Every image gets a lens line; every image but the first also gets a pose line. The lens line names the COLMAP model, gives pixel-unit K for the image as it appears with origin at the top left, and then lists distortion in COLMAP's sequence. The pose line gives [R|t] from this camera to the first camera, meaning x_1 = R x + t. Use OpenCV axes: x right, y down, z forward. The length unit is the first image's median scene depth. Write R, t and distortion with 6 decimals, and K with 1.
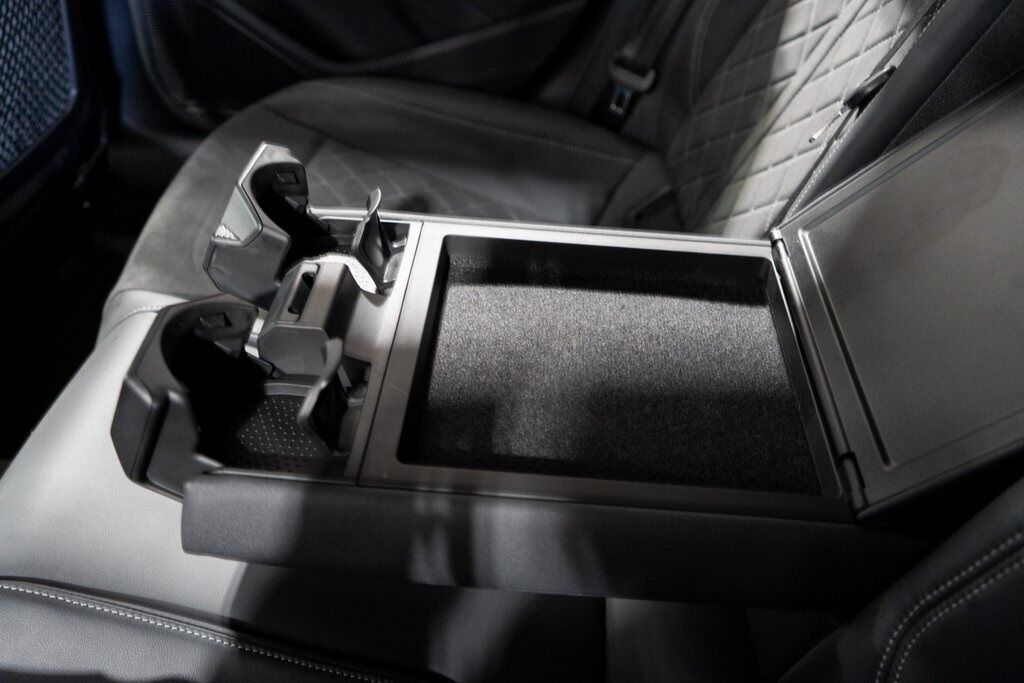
lens RADIAL K [[821.5, 0, 512.0], [0, 821.5, 341.5], [0, 0, 1]] dist [0.000110, 0.000668]
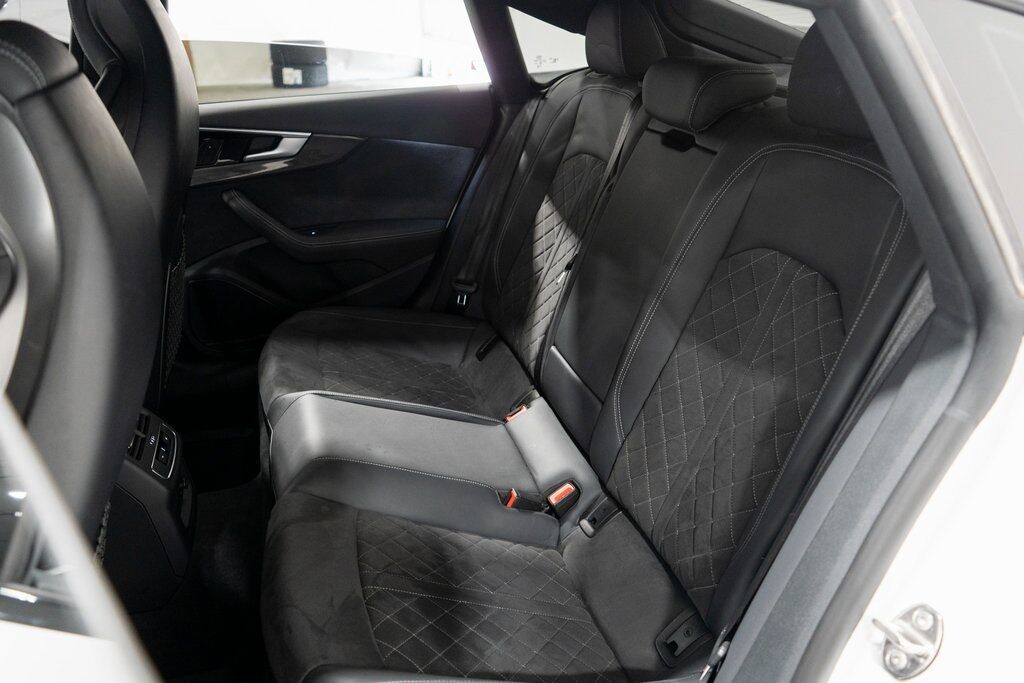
lens RADIAL K [[821.5, 0, 512.0], [0, 821.5, 341.5], [0, 0, 1]] dist [0.000110, 0.000668]
pose [[0.944466, -0.146992, 0.293899, -0.366403], [0.231429, 0.932483, -0.277337, 0.396145], [-0.233290, 0.329952, 0.914717, -0.844528]]
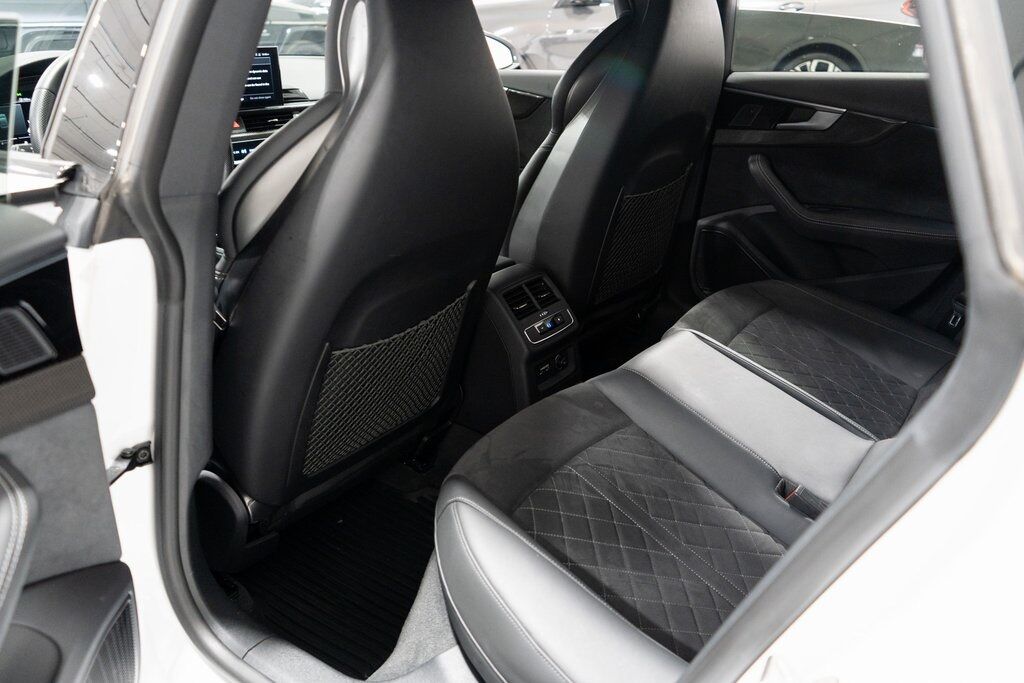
lens RADIAL K [[821.5, 0, 512.0], [0, 821.5, 341.5], [0, 0, 1]] dist [0.000110, 0.000668]
pose [[0.841115, 0.198667, -0.503049, 0.235146], [-0.357548, 0.902112, -0.241566, 0.510734], [0.405815, 0.383049, 0.829812, -0.810071]]
